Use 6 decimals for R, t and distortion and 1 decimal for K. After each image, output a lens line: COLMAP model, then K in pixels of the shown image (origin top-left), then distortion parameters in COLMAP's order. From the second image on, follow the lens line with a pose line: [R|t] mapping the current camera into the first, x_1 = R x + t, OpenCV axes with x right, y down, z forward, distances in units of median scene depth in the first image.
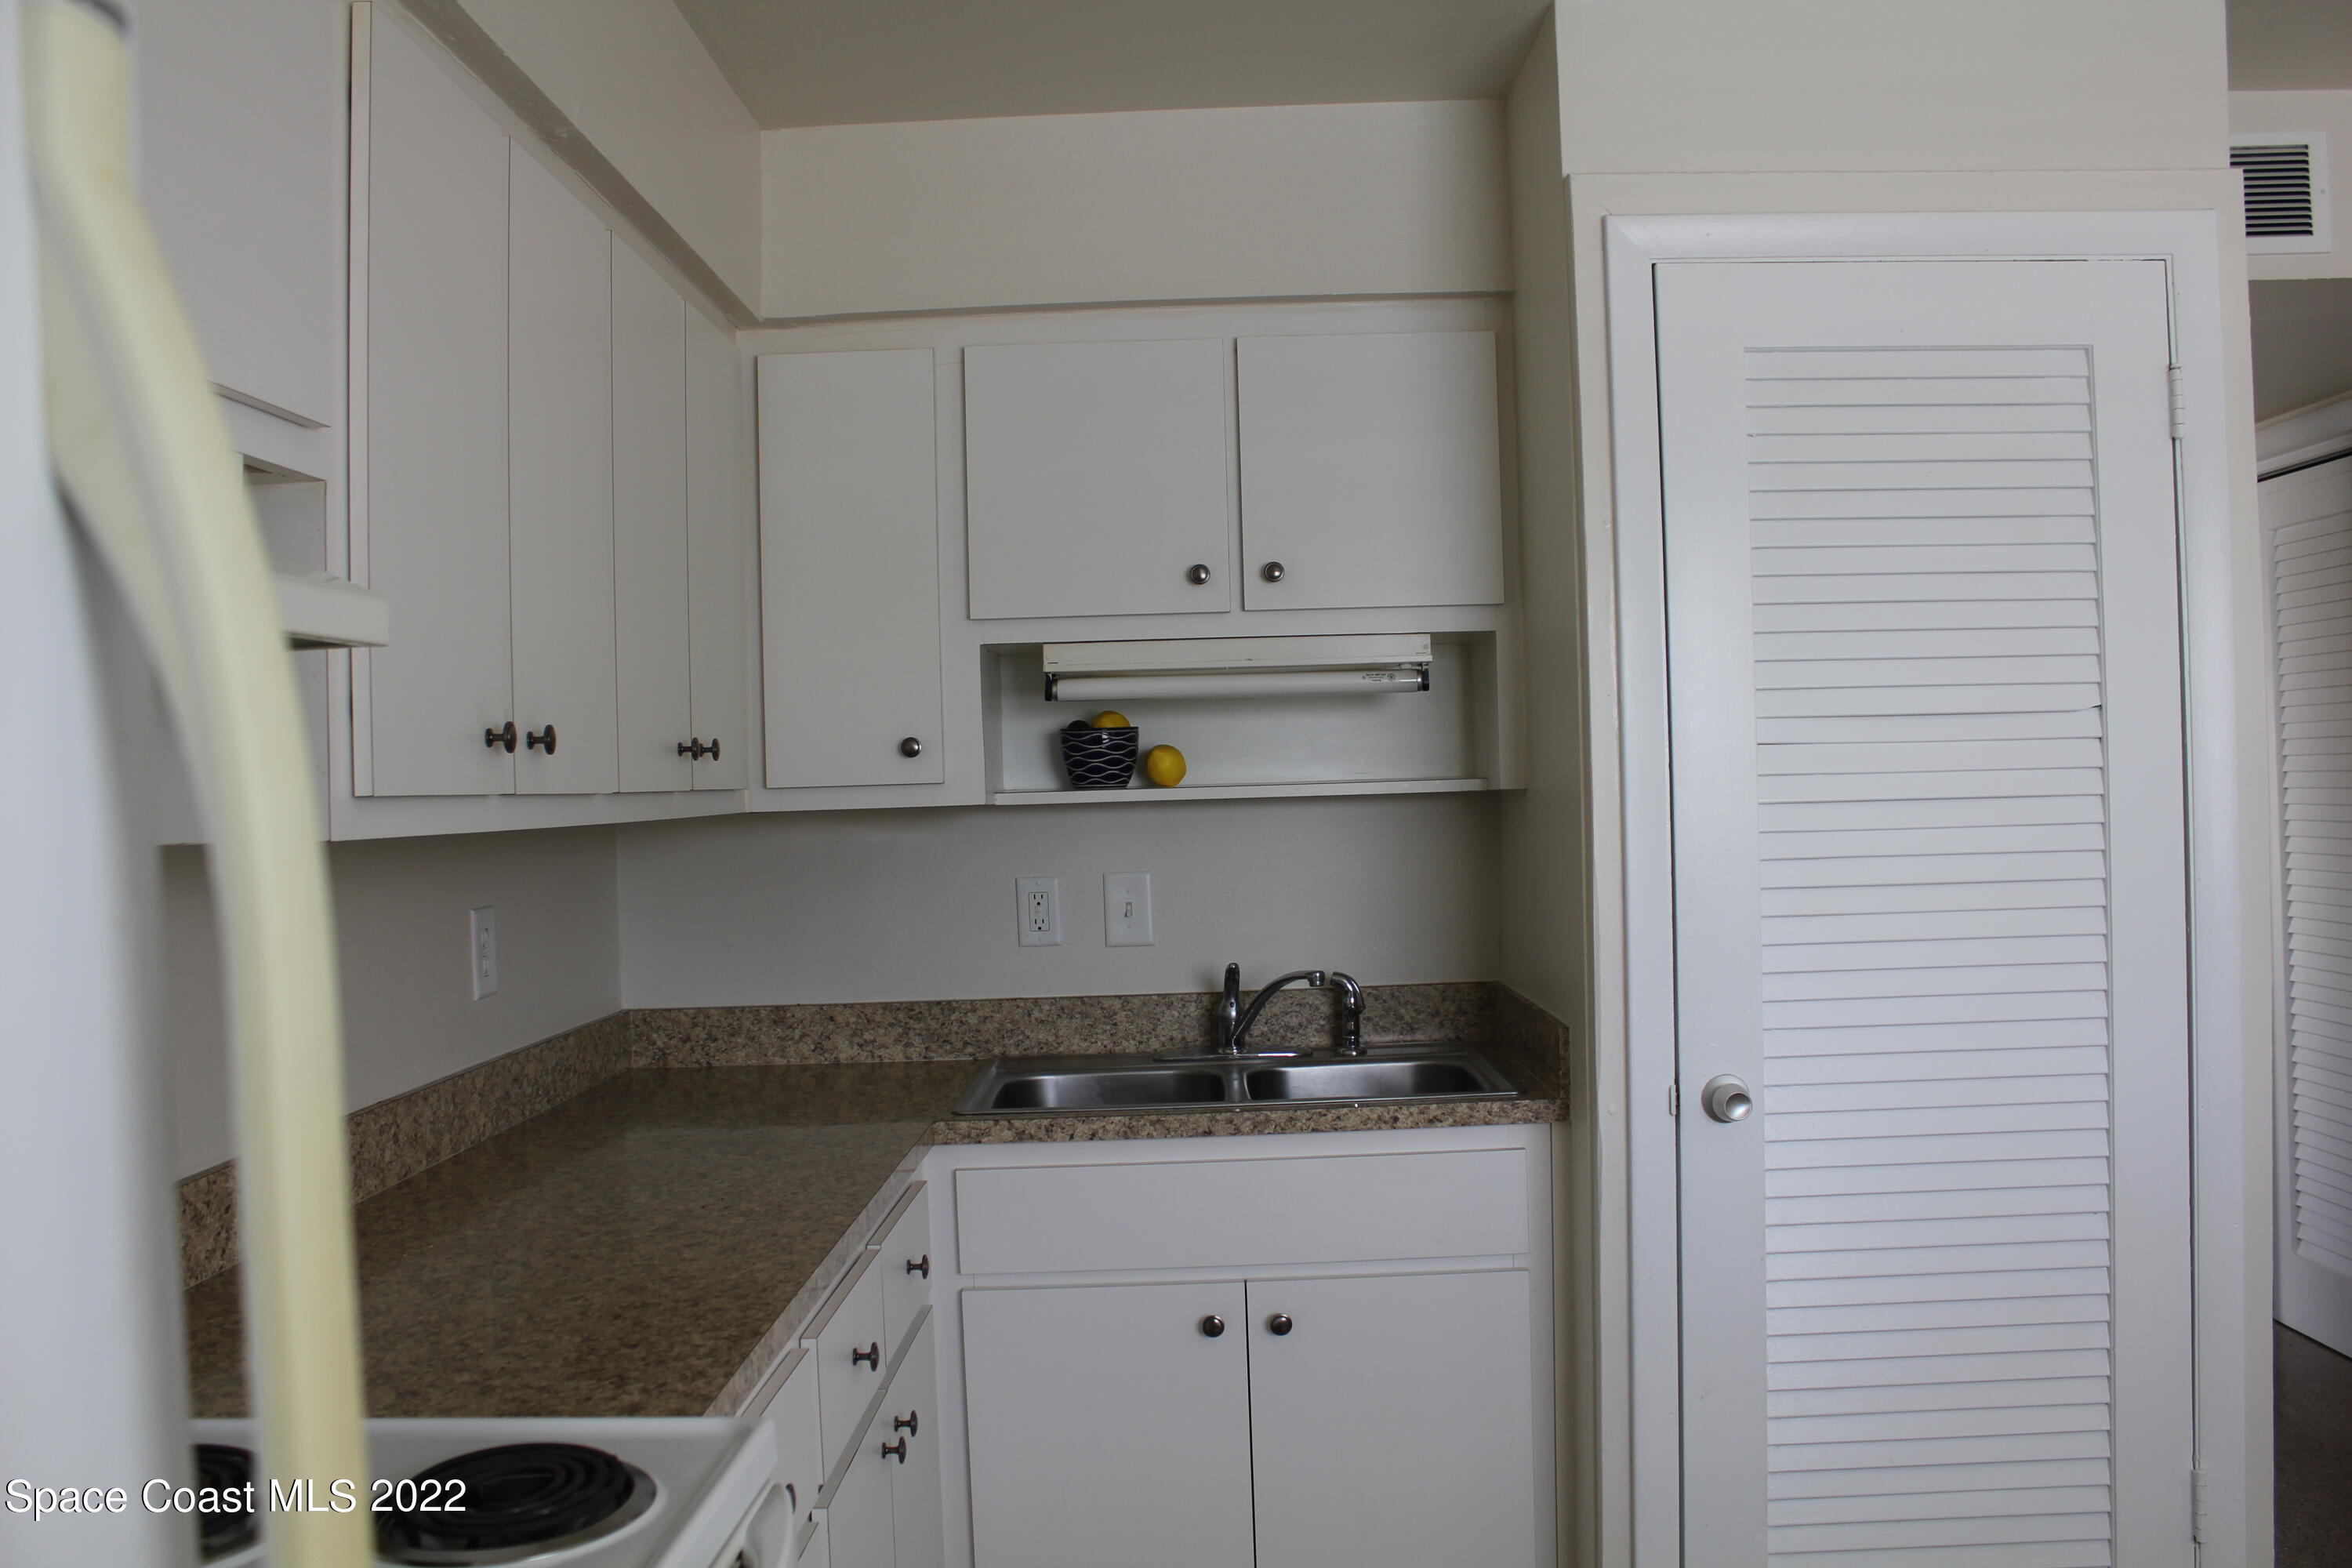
lens RADIAL K [[1974.1, 0, 1173.2], [0, 1974.1, 742.6], [0, 0, 1]] dist [-0.125935, 0.038688]
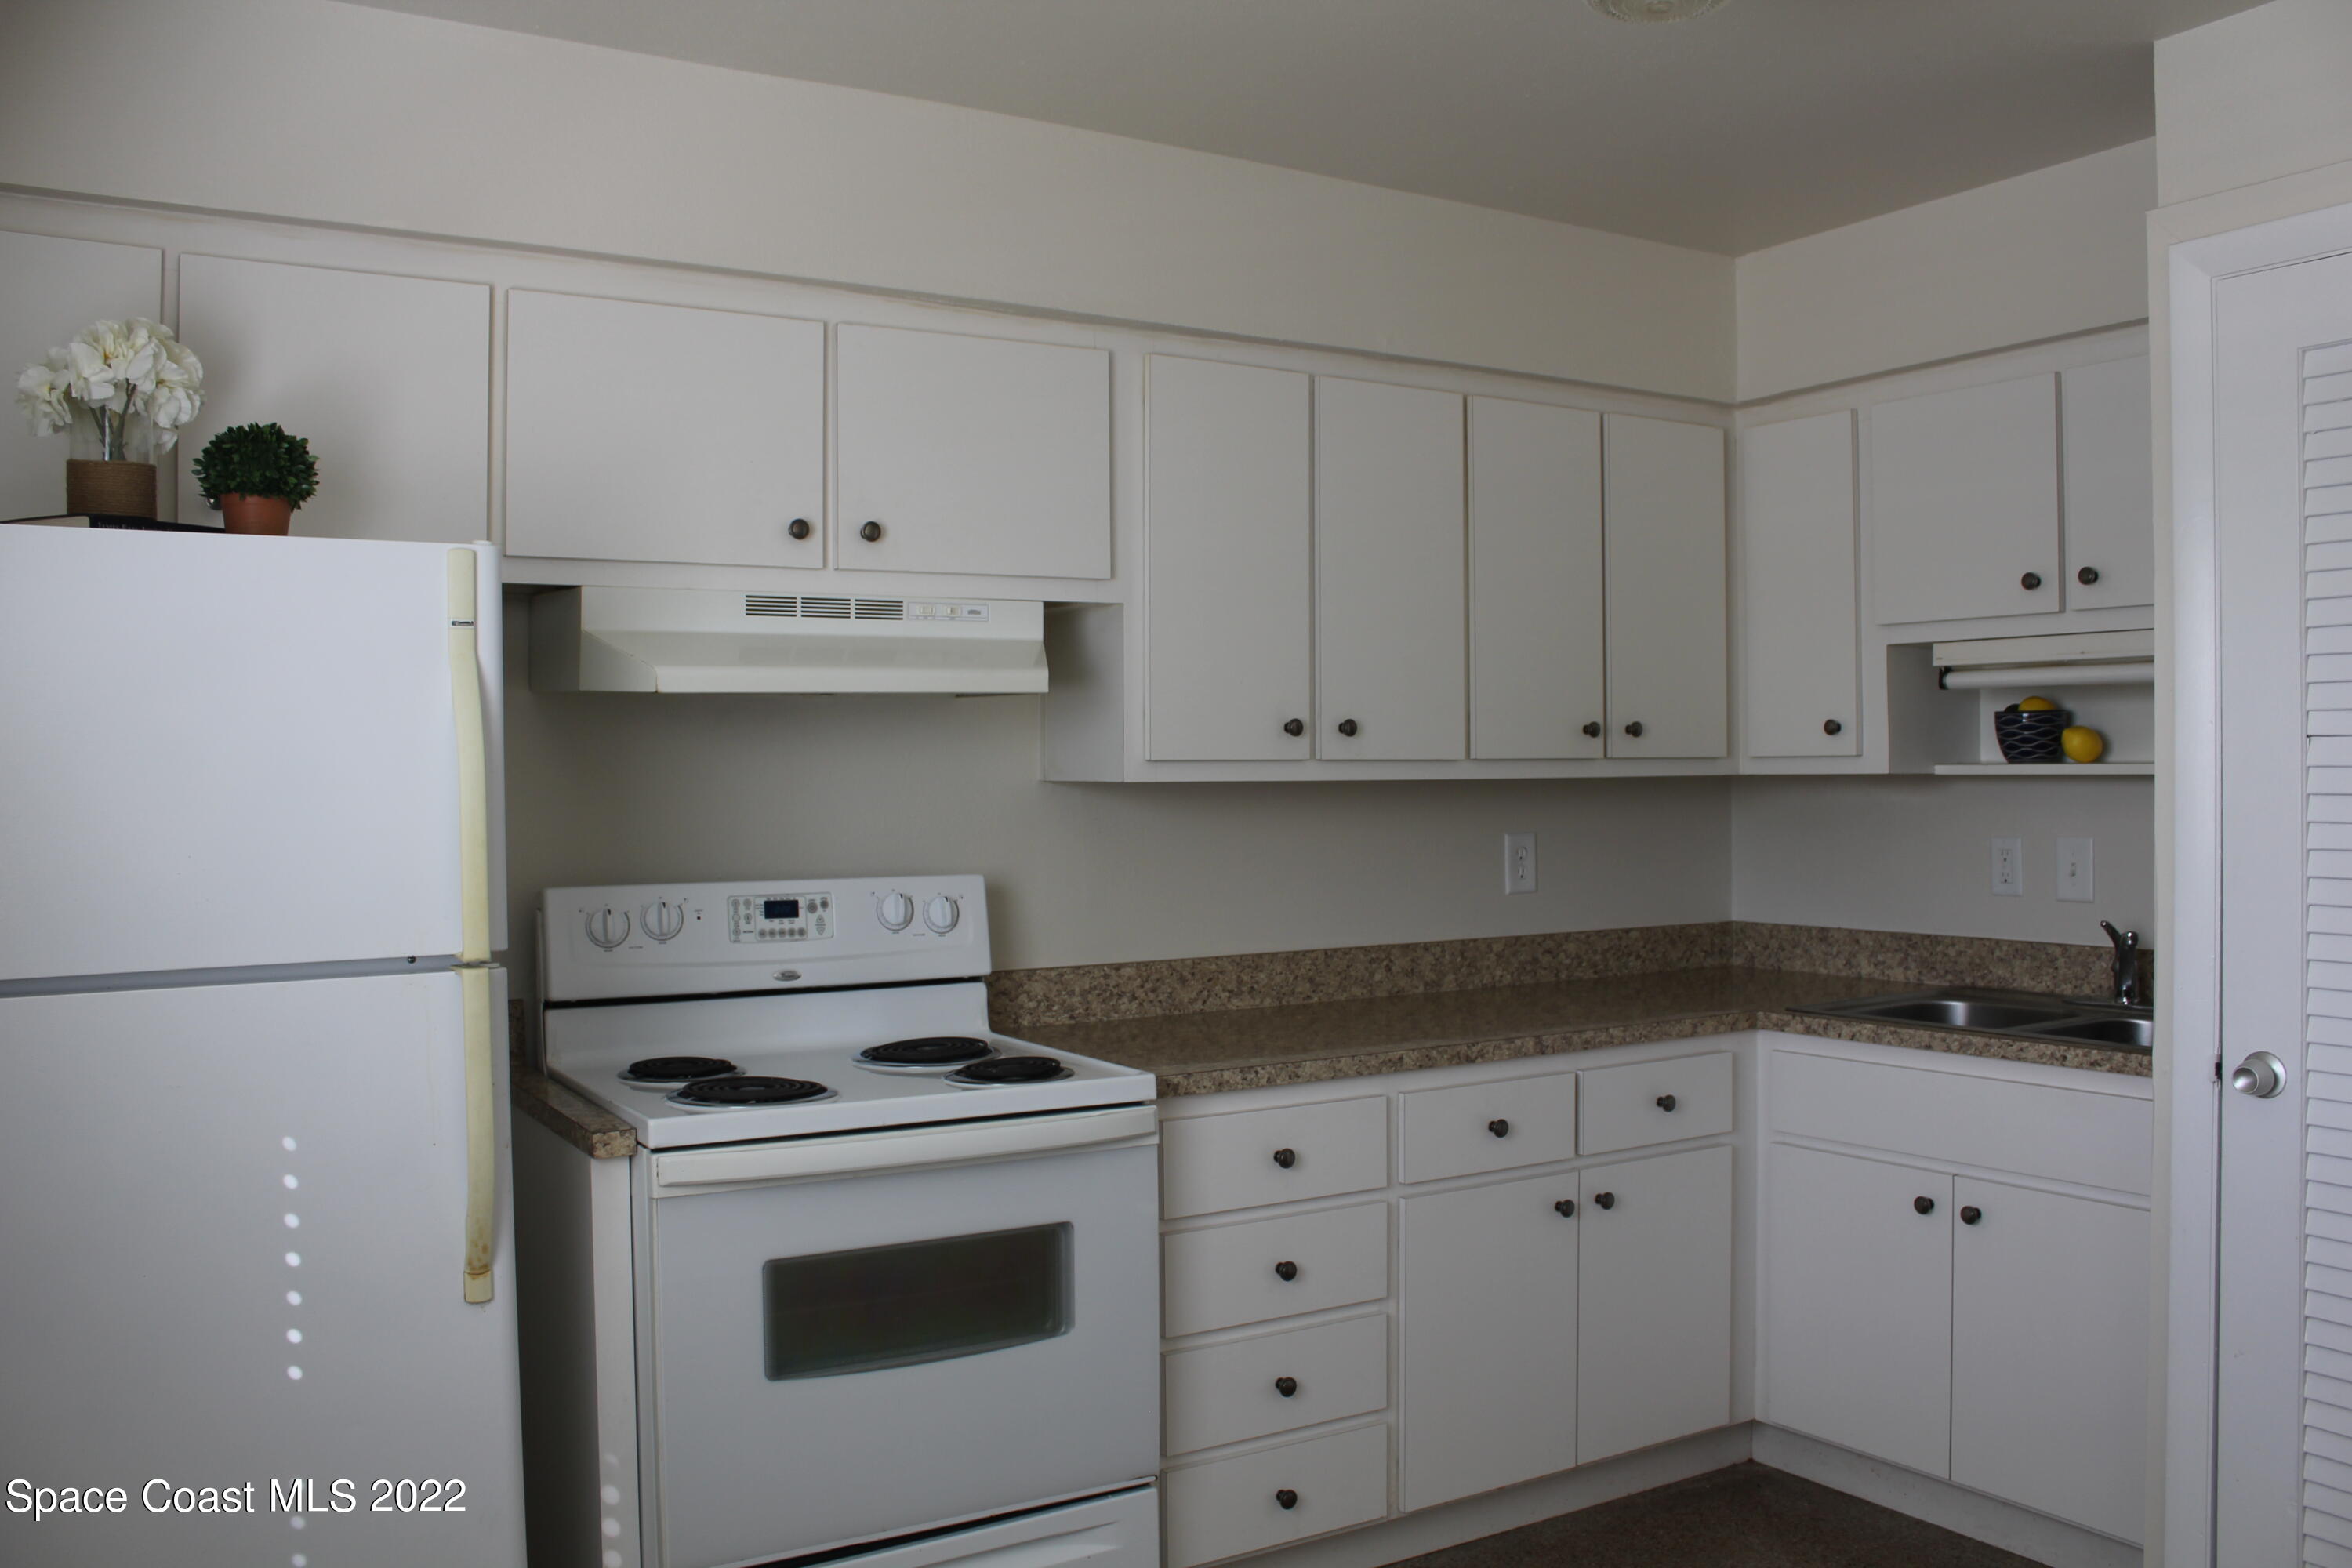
lens RADIAL K [[1974.1, 0, 1175.5], [0, 1974.1, 775.1], [0, 0, 1]] dist [-0.125935, 0.038688]
pose [[0.536192, 0.028917, -0.843601, 0.690304], [0.008943, 0.999162, 0.039934, -0.020551], [0.844049, -0.028957, 0.535484, -0.033226]]
